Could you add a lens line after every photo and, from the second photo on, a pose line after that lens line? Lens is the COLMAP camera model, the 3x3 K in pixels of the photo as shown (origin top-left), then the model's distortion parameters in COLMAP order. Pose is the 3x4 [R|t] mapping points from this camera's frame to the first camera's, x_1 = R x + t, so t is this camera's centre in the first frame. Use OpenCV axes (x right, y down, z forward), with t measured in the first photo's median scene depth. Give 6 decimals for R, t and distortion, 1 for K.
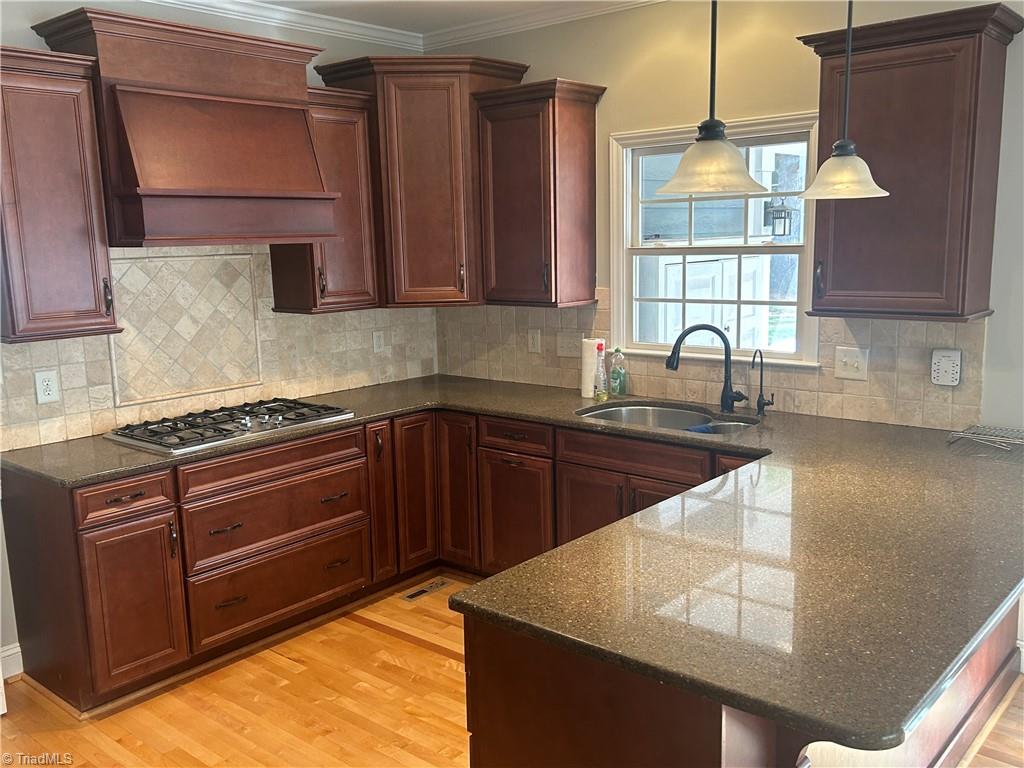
lens RADIAL K [[922.1, 0, 518.8], [0, 922.1, 400.5], [0, 0, 1]] dist [0.048991, -0.050115]
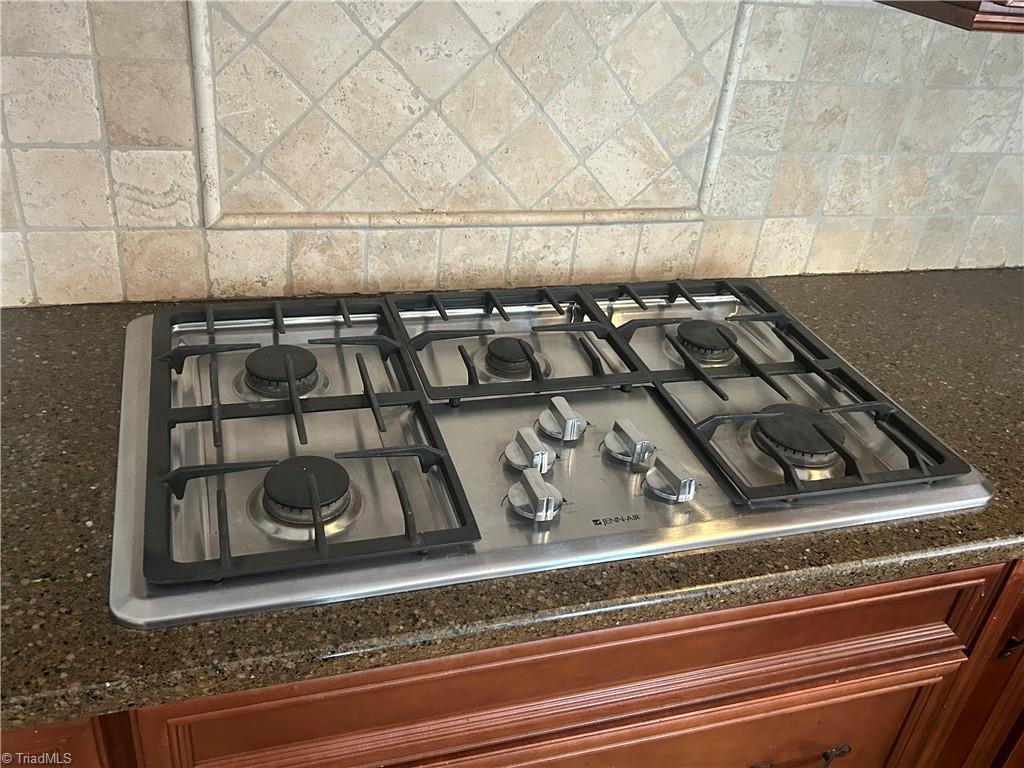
lens RADIAL K [[922.1, 0, 518.8], [0, 922.1, 400.5], [0, 0, 1]] dist [0.048991, -0.050115]
pose [[0.841481, 0.376428, -0.387572, -0.191021], [-0.218100, 0.892965, 0.393758, -0.076677], [0.494310, -0.246811, 0.833512, 0.714815]]
